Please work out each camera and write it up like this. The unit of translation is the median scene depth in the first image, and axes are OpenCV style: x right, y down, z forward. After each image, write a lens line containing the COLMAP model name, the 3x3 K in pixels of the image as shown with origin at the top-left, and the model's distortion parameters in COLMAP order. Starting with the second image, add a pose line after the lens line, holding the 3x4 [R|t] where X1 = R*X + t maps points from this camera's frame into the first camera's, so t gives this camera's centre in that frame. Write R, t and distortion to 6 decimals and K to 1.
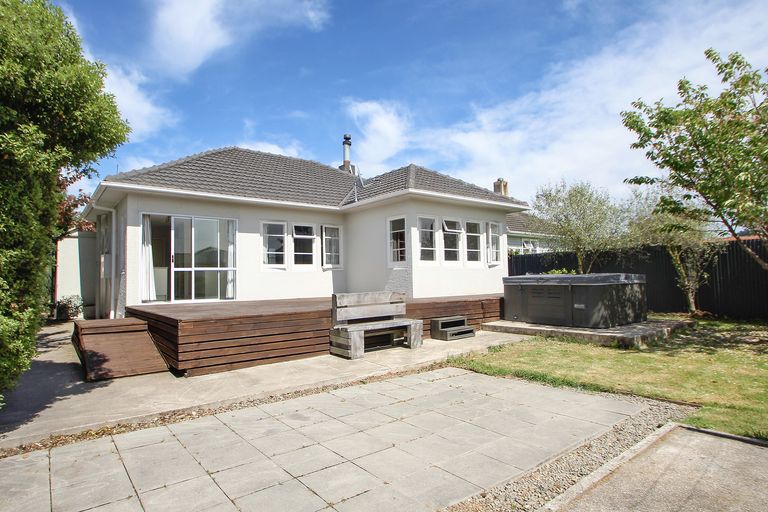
lens RADIAL K [[426.6, 0, 384.0], [0, 426.6, 256.0], [0, 0, 1]] dist [-0.000443, -0.000069]
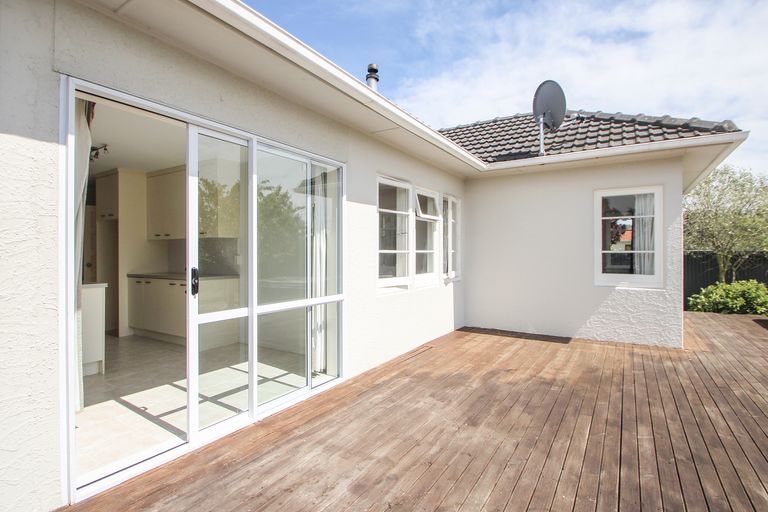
lens RADIAL K [[382.9, 0, 384.0], [0, 382.9, 256.0], [0, 0, 1]] dist [-0.025893, -0.000241]
pose [[0.946644, 0.030819, 0.320805, -0.363928], [-0.048686, 0.997669, 0.047821, -0.019113], [-0.318583, -0.060888, 0.945937, 0.588907]]
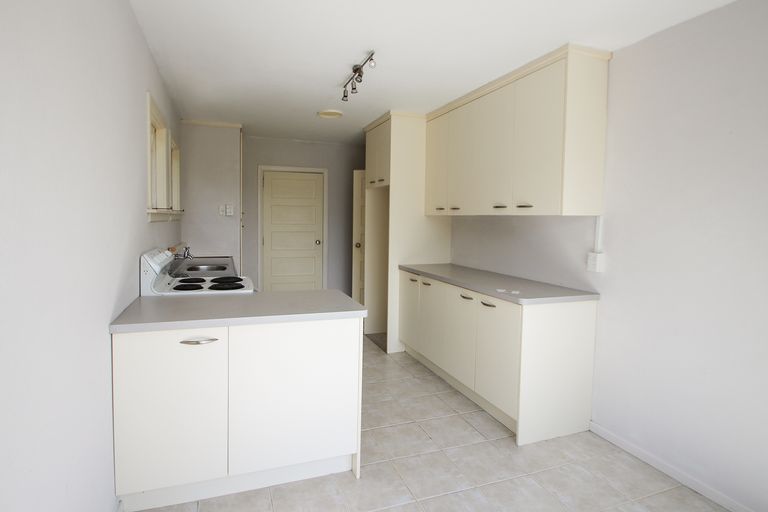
lens RADIAL K [[426.6, 0, 384.0], [0, 426.6, 256.0], [0, 0, 1]] dist [-0.000443, -0.000069]
pose [[0.953136, 0.070934, -0.294110, -0.392887], [-0.029720, 0.989377, 0.142303, -0.018853], [0.301080, -0.126893, 0.945119, 0.690326]]
